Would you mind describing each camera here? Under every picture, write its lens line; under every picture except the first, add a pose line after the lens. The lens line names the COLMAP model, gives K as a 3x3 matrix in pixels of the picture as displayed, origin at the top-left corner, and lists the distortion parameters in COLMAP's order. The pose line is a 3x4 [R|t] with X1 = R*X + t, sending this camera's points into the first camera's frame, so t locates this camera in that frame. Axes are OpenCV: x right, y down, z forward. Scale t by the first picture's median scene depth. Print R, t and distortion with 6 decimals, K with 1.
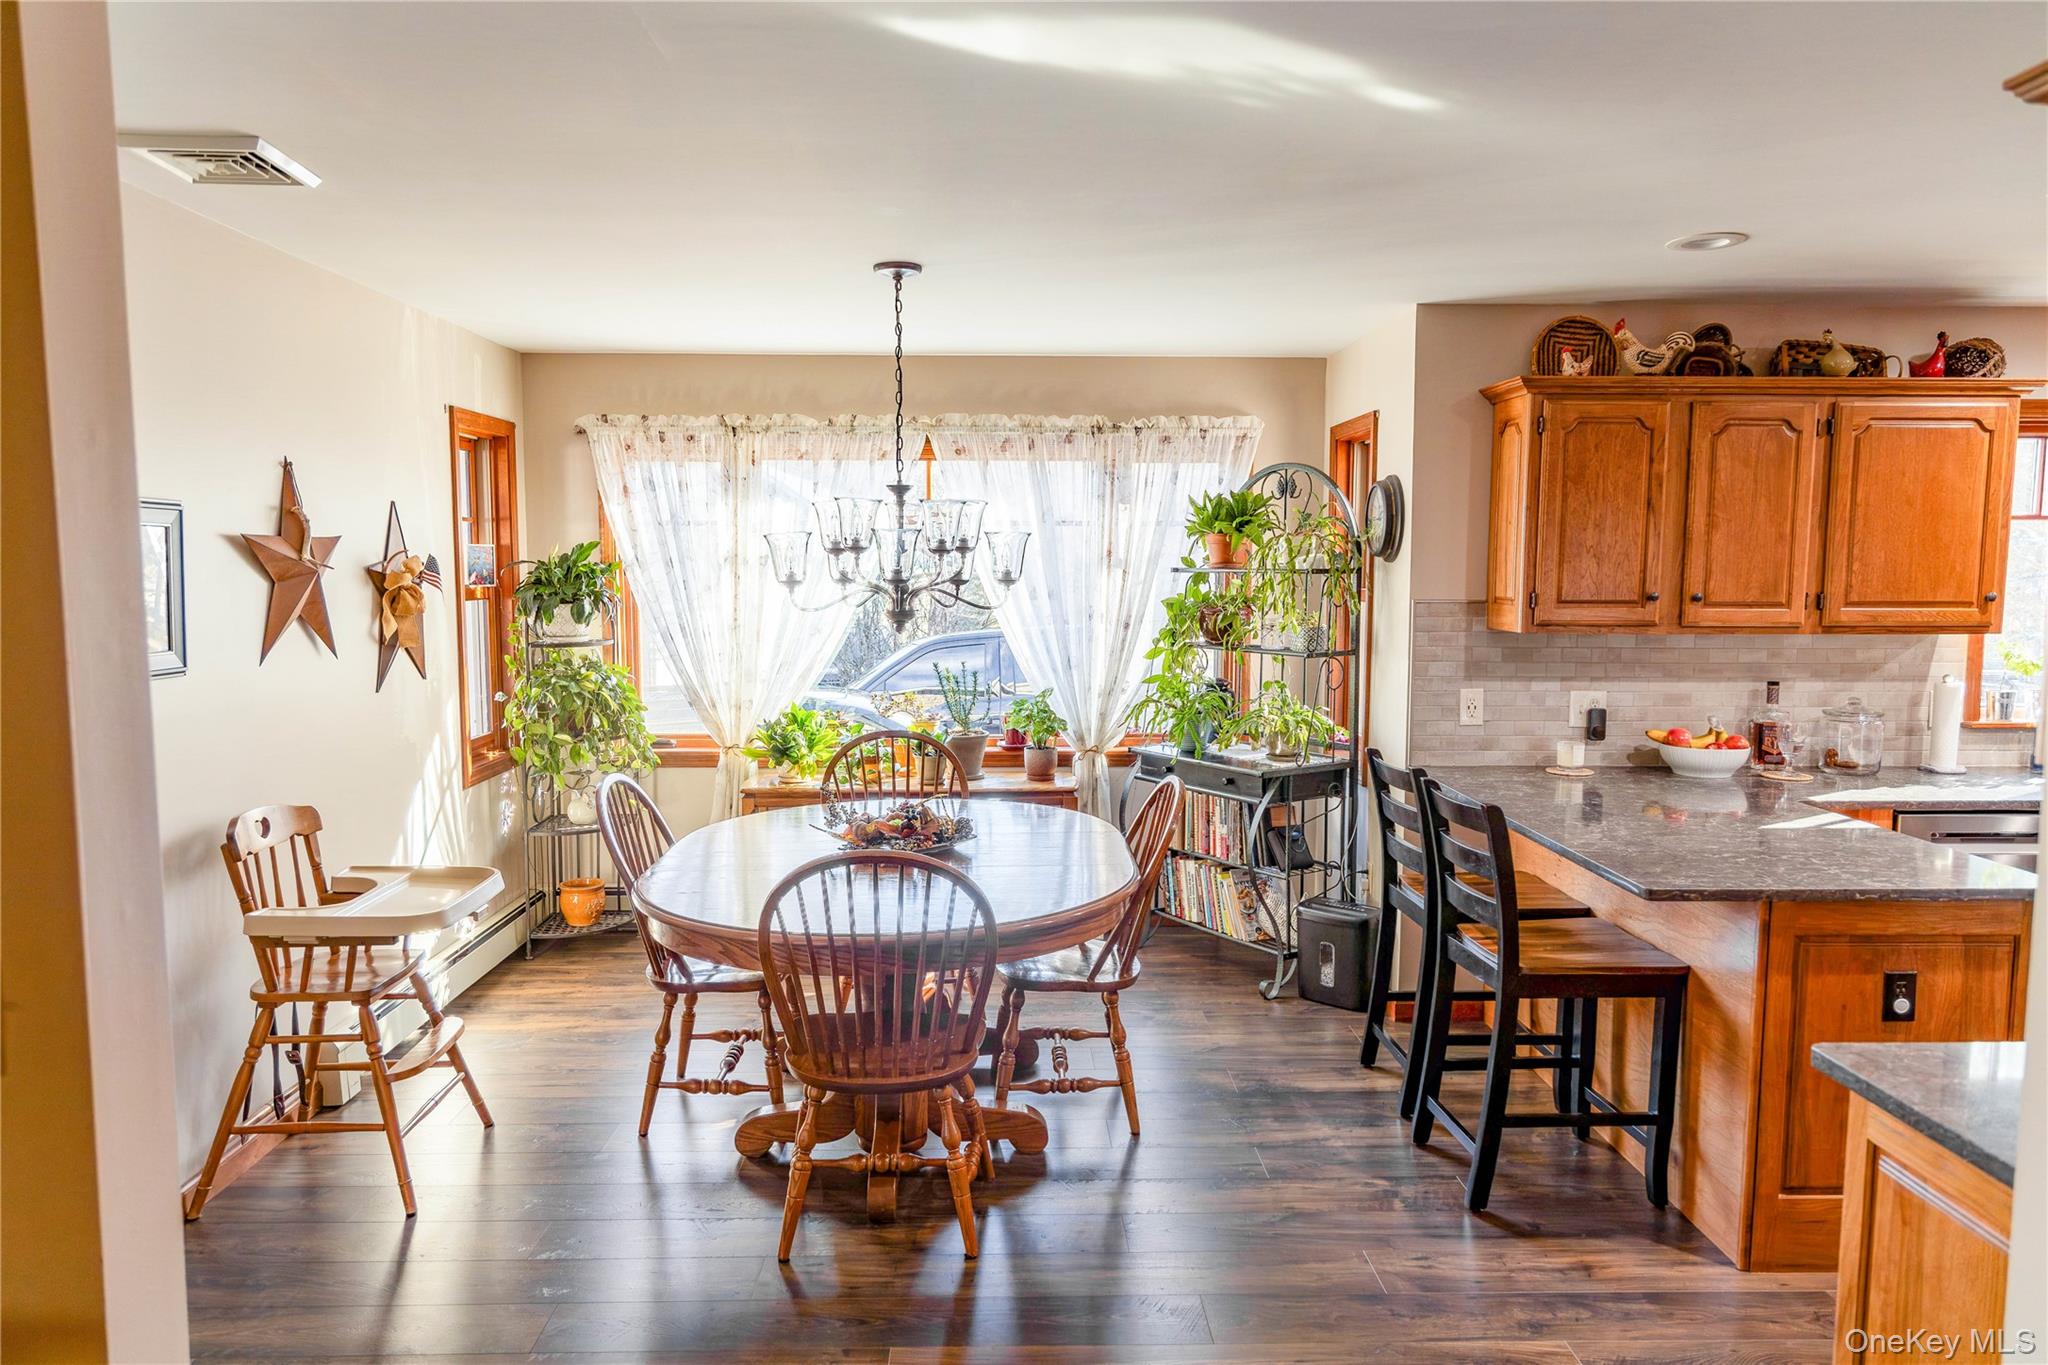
lens RADIAL K [[1384.6, 0, 1024.0], [0, 1384.6, 682.5], [0, 0, 1]] dist [-0.006138, -0.001776]
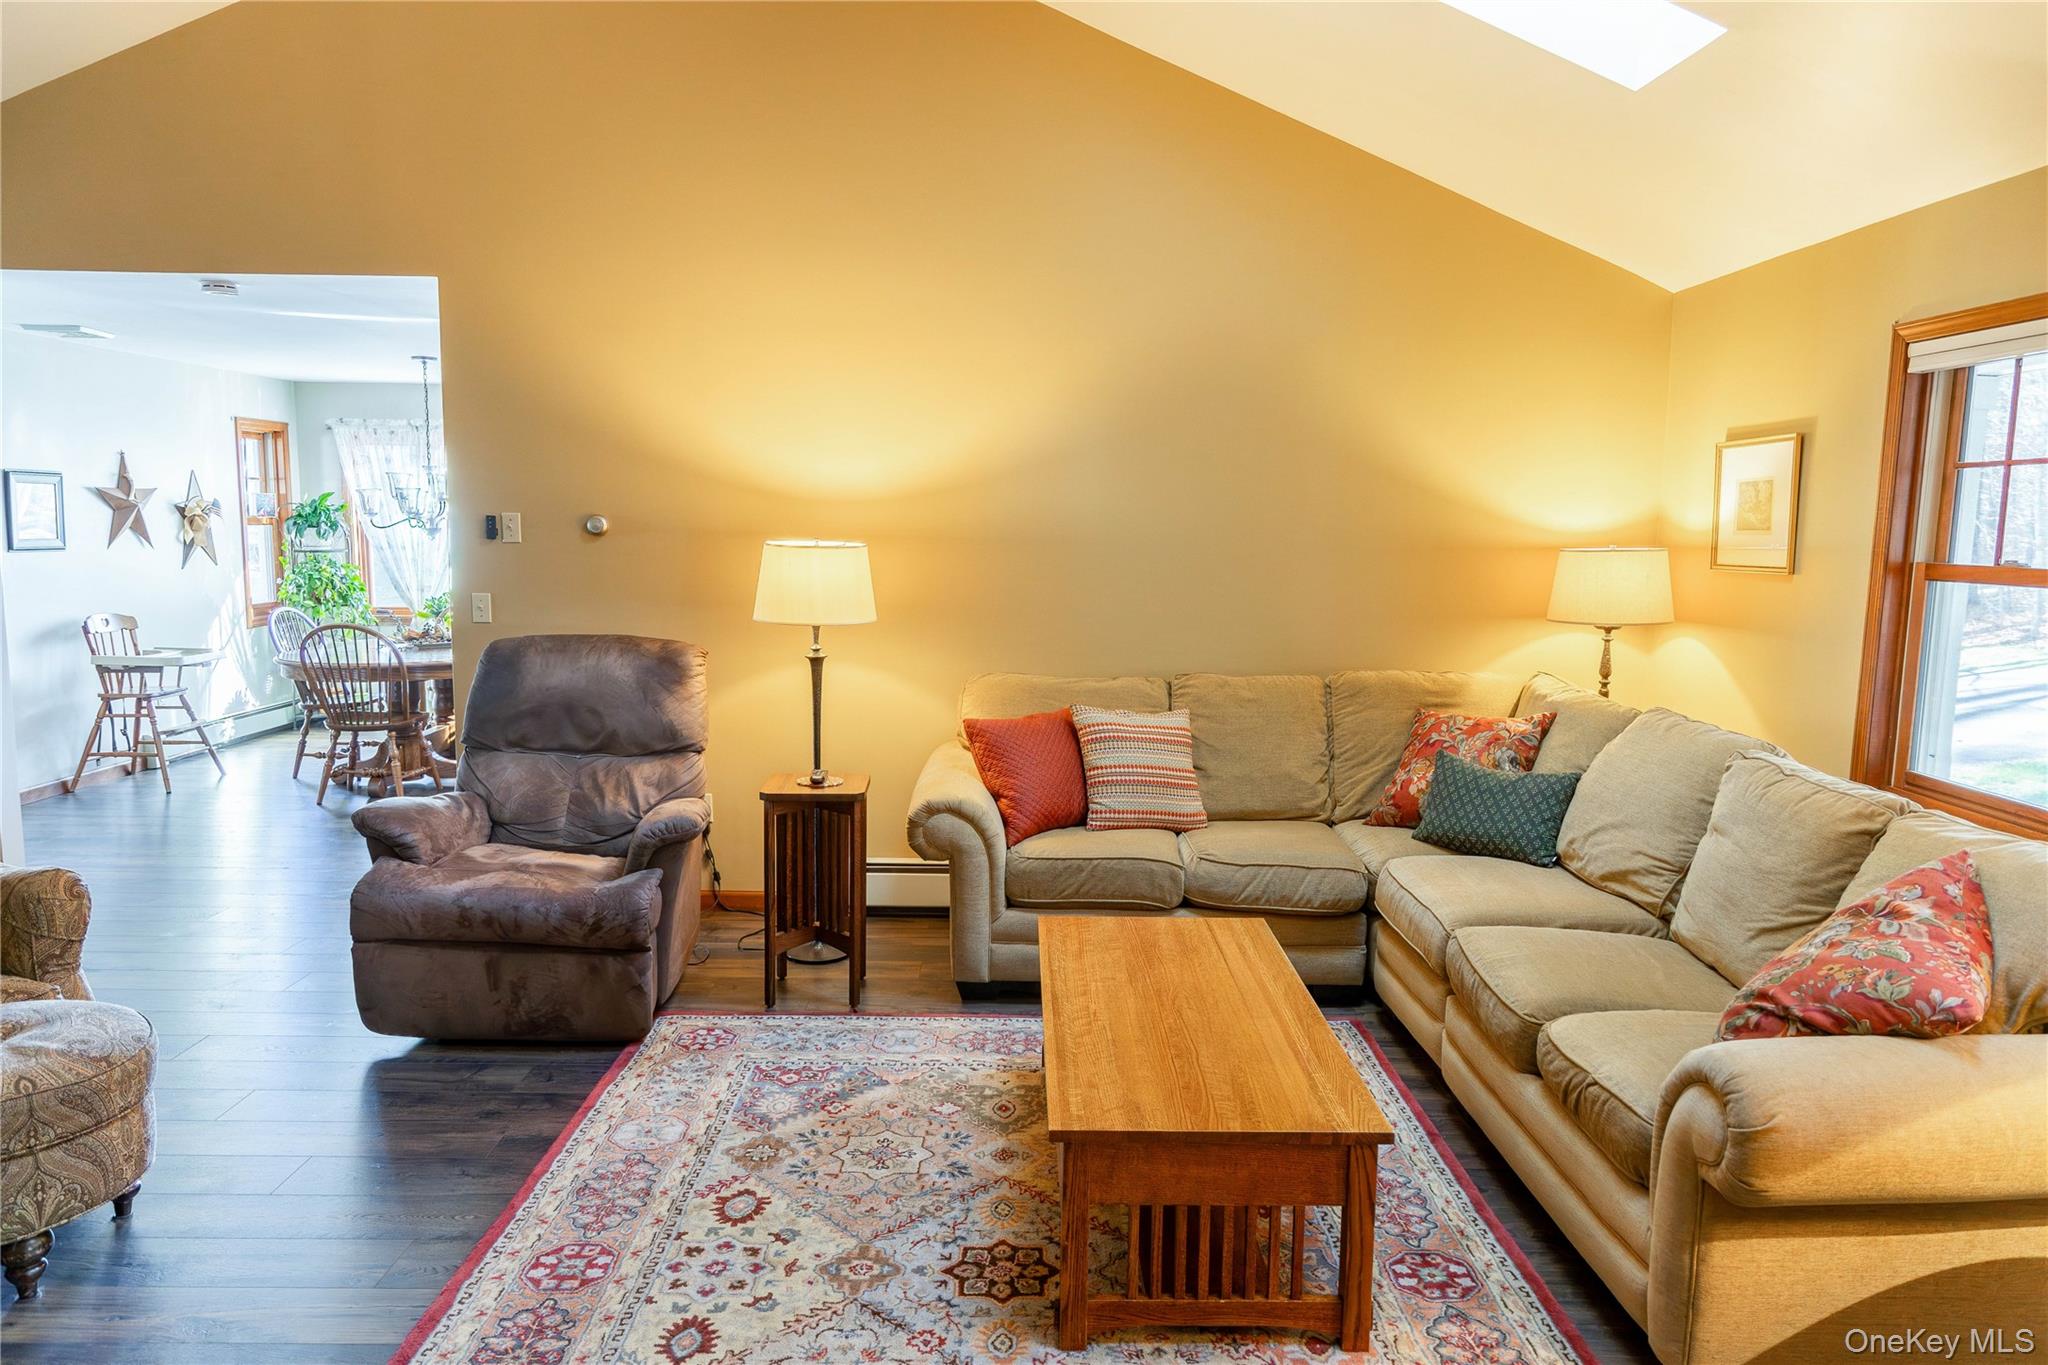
lens RADIAL K [[1378.7, 0, 1024.0], [0, 1378.7, 682.5], [0, 0, 1]] dist [0.014588, -0.004000]
pose [[0.999914, 0.006841, -0.011179, 0.691863], [-0.006470, 0.999437, 0.032920, 0.088785], [0.011397, -0.032845, 0.999395, -0.878703]]
